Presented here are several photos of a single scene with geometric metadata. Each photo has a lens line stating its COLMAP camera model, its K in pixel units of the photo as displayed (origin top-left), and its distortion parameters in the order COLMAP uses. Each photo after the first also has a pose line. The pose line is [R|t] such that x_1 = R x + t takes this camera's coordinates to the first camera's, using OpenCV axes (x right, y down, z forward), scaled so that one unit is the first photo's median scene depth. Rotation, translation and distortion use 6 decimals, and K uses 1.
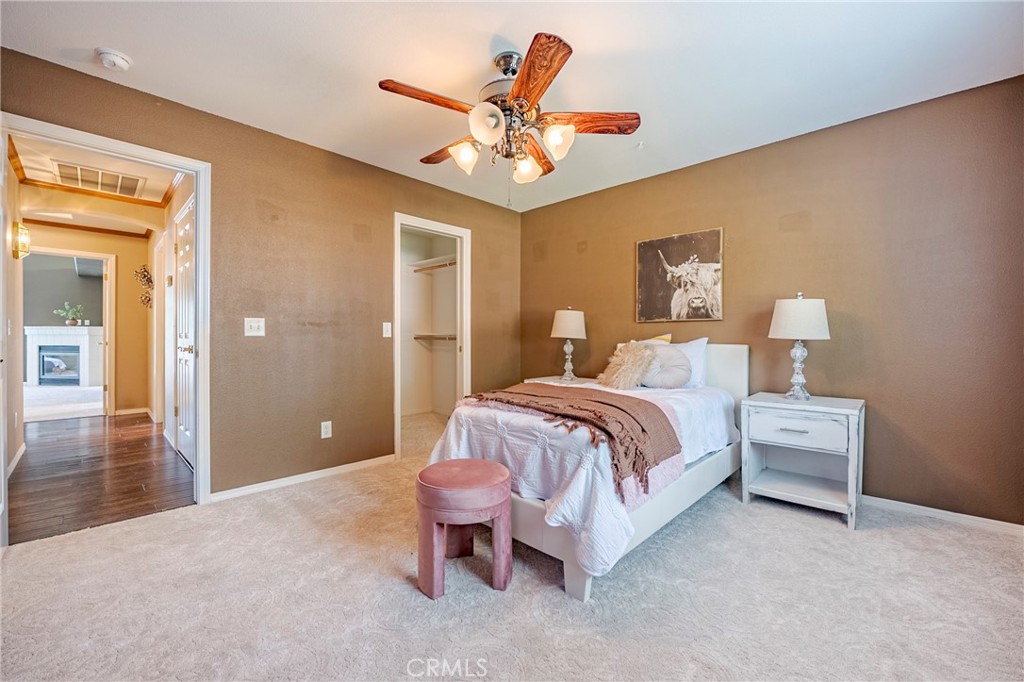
lens RADIAL K [[414.3, 0, 510.4], [0, 414.3, 342.9], [0, 0, 1]] dist [-0.023059, 0.002092]
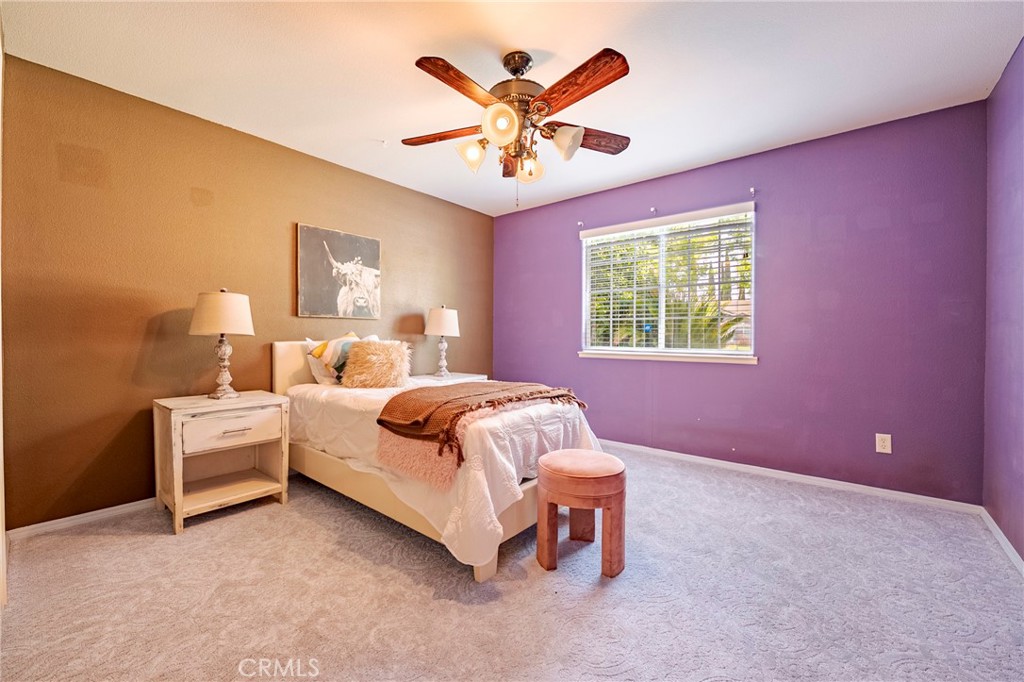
lens RADIAL K [[414.3, 0, 504.4], [0, 414.3, 340.2], [0, 0, 1]] dist [-0.023059, 0.002092]
pose [[-0.069064, -0.012575, 0.997533, -0.639786], [0.007658, 0.999884, 0.013135, -0.009899], [-0.997583, 0.008547, -0.068960, 0.697860]]
